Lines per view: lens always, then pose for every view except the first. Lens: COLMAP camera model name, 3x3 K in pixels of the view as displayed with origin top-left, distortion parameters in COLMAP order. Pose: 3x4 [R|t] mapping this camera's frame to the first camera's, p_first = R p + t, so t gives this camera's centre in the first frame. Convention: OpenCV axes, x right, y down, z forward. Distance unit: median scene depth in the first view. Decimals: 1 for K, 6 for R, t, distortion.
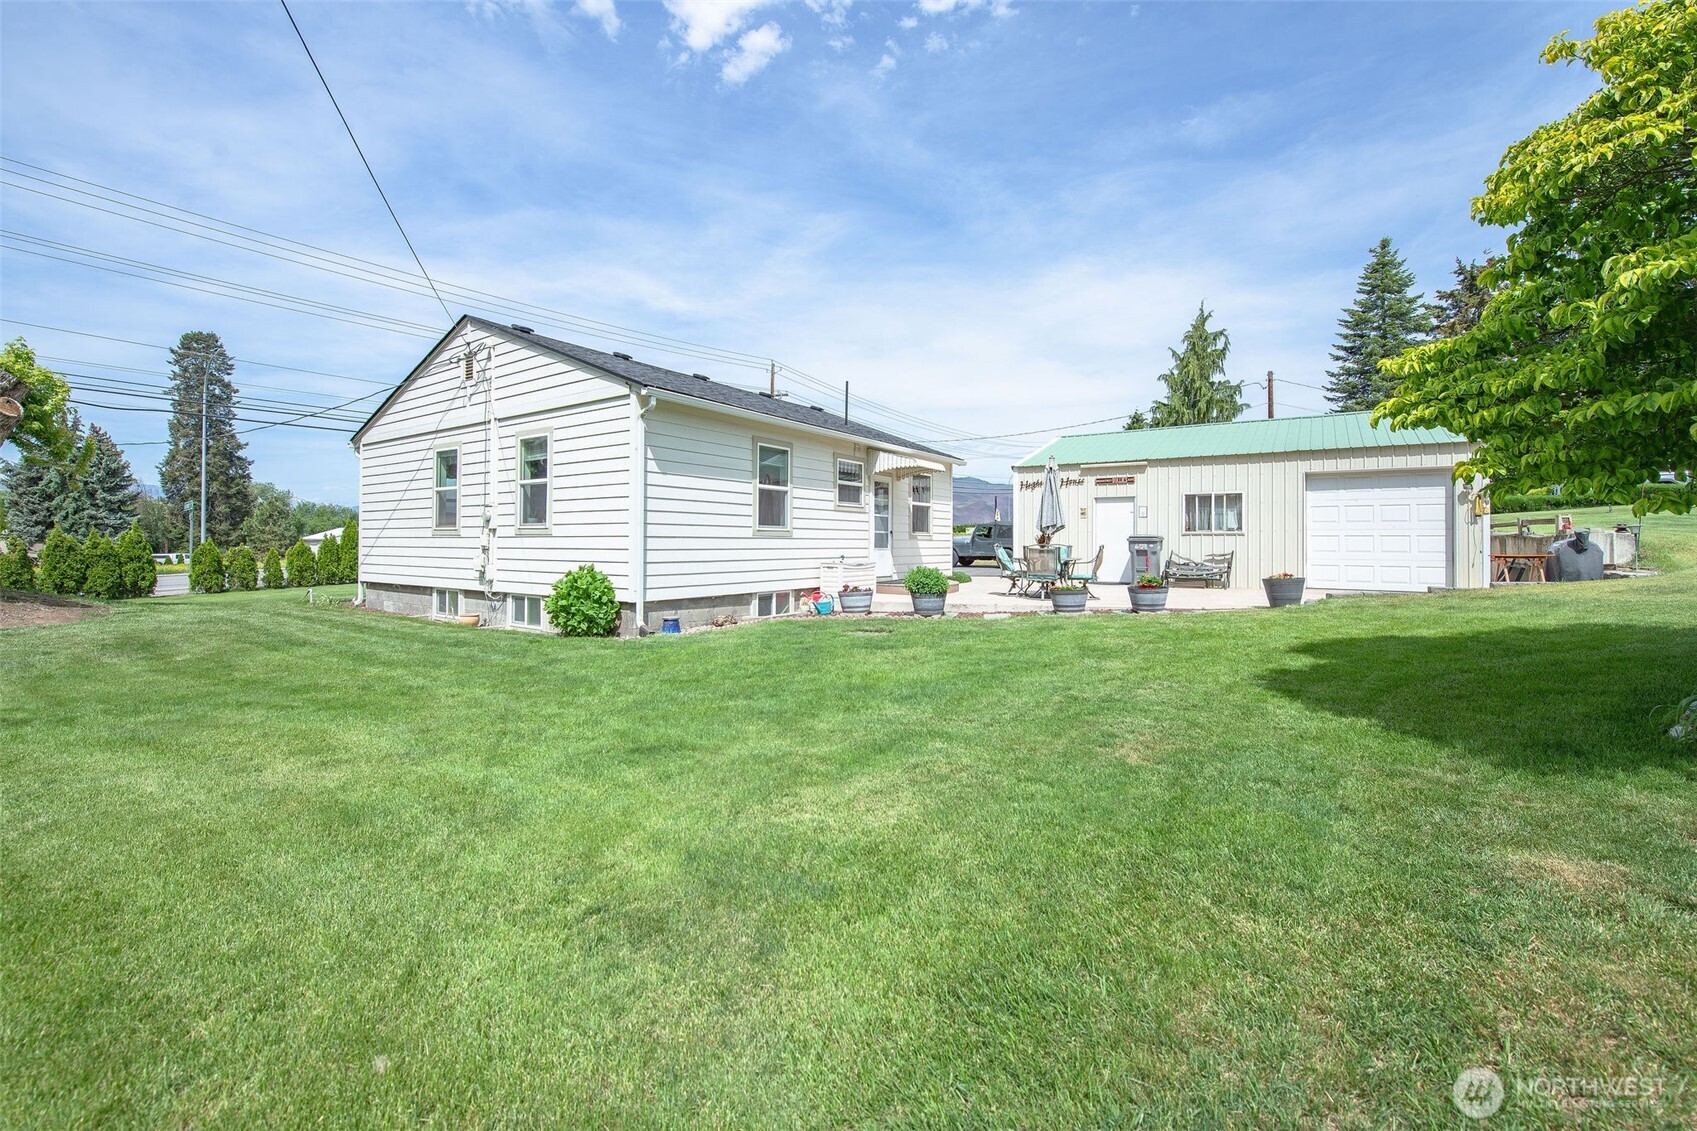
lens RADIAL K [[696.1, 0, 849.6], [0, 696.1, 539.8], [0, 0, 1]] dist [-0.034437, -0.000139]
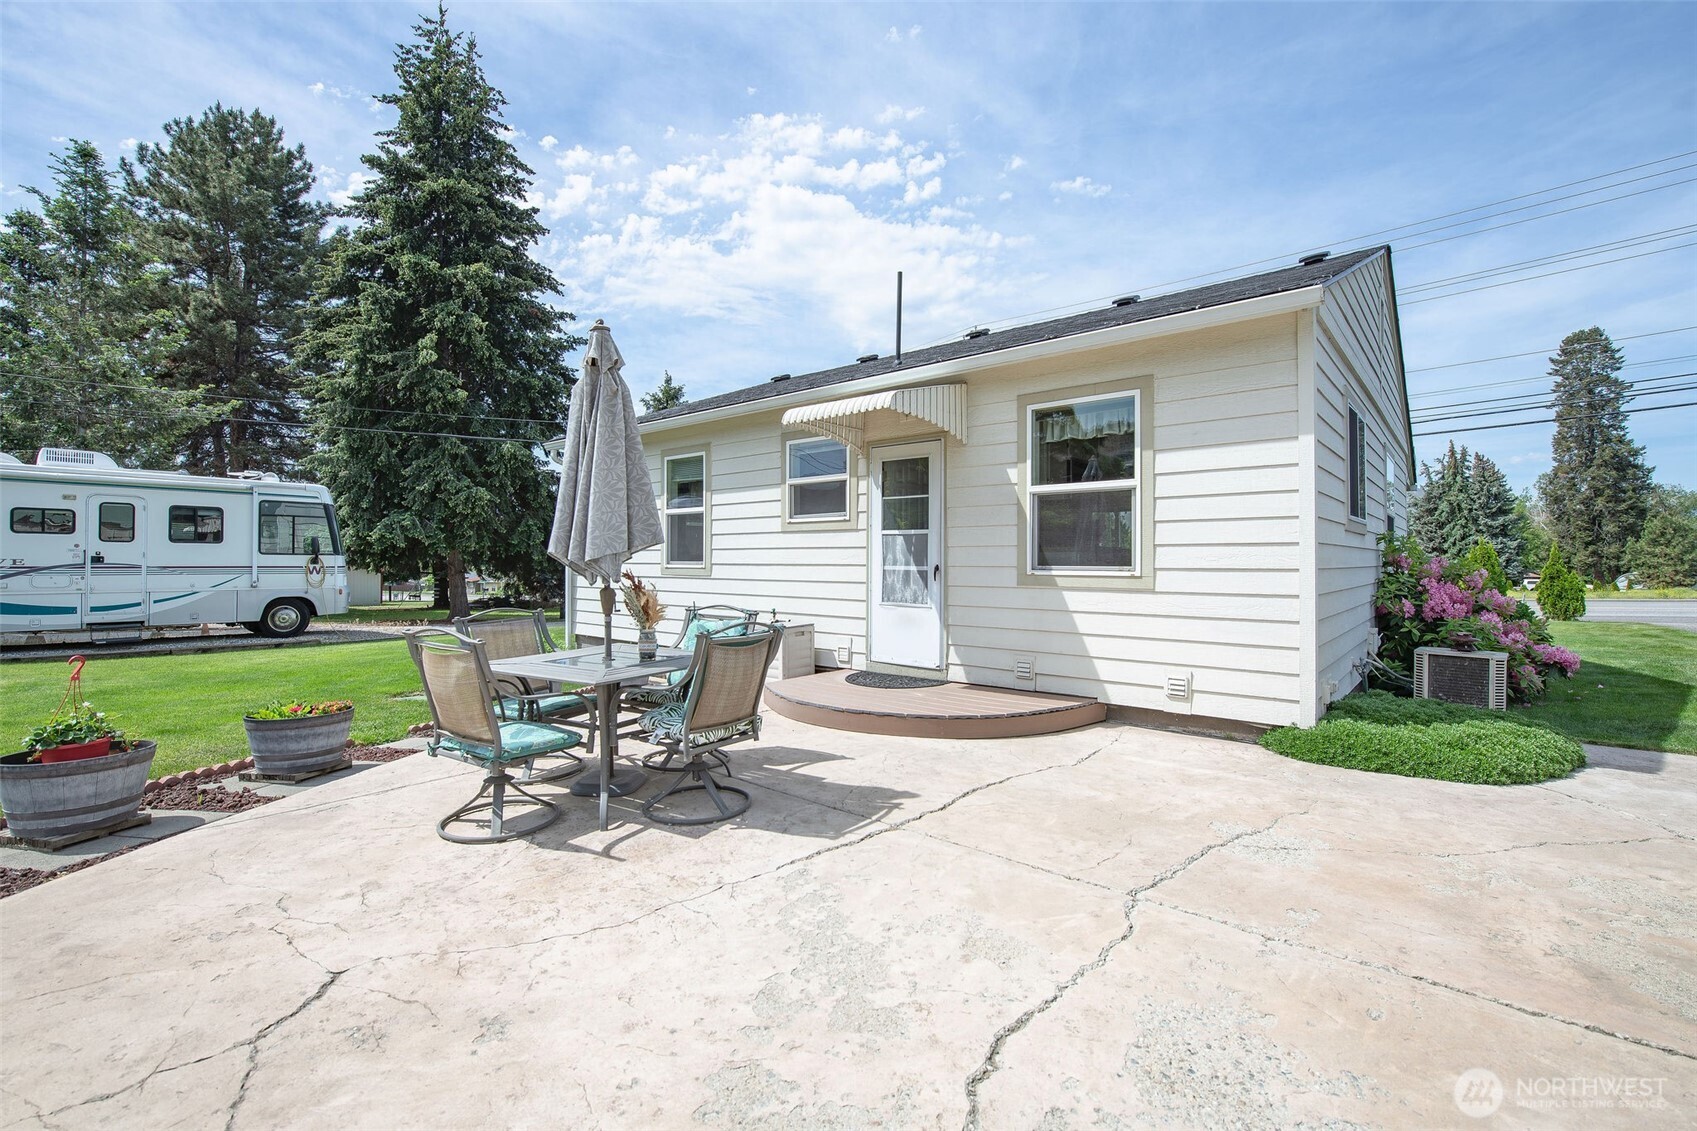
lens RADIAL K [[722.3, 0, 876.6], [0, 722.3, 566.0], [0, 0, 1]] dist [0.016164, -0.000318]
pose [[-0.078137, 0.003080, -0.996938, 0.514924], [0.001395, 0.999995, 0.002980, -0.013878], [0.996942, -0.001158, -0.078141, 0.999189]]
